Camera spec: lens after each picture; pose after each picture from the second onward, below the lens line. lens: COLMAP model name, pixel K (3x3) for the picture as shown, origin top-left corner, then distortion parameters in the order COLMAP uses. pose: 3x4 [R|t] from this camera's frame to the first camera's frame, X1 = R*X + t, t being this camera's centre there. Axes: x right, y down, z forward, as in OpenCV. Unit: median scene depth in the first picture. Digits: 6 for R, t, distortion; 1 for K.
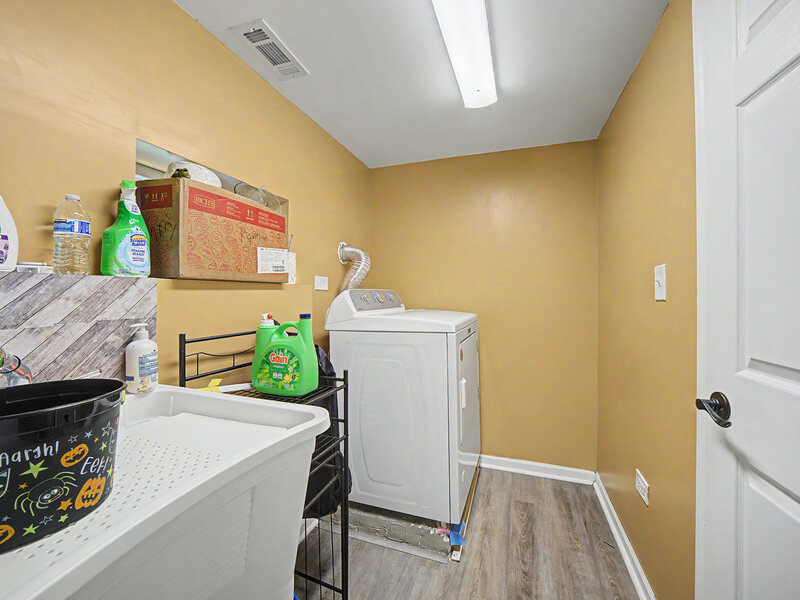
lens RADIAL K [[317.0, 0, 402.7], [0, 317.0, 297.3], [0, 0, 1]] dist [-0.018490, 0.000905]
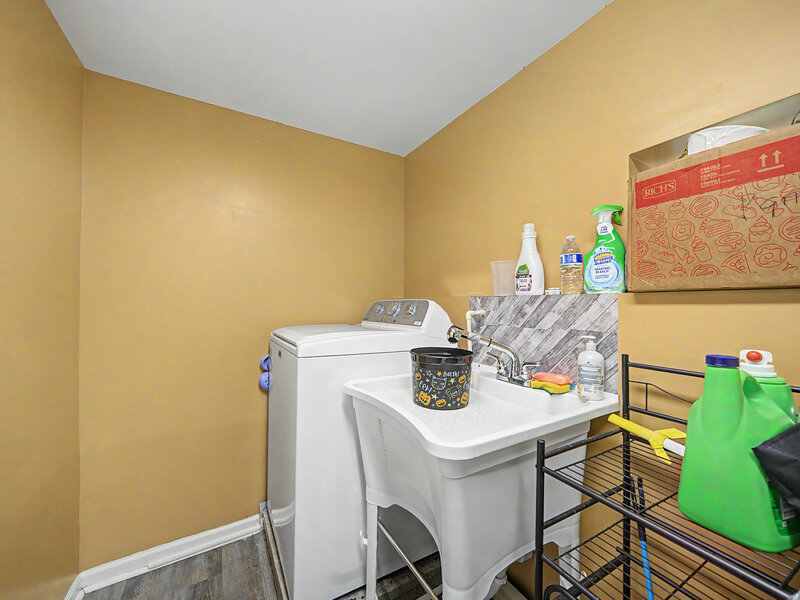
lens RADIAL K [[317.0, 0, 398.7], [0, 317.0, 301.1], [0, 0, 1]] dist [-0.018490, 0.000905]
pose [[-0.650414, -0.003350, -0.759573, 0.434440], [-0.002788, 0.999994, -0.002024, -0.033584], [0.759575, 0.000801, -0.650419, 1.200748]]
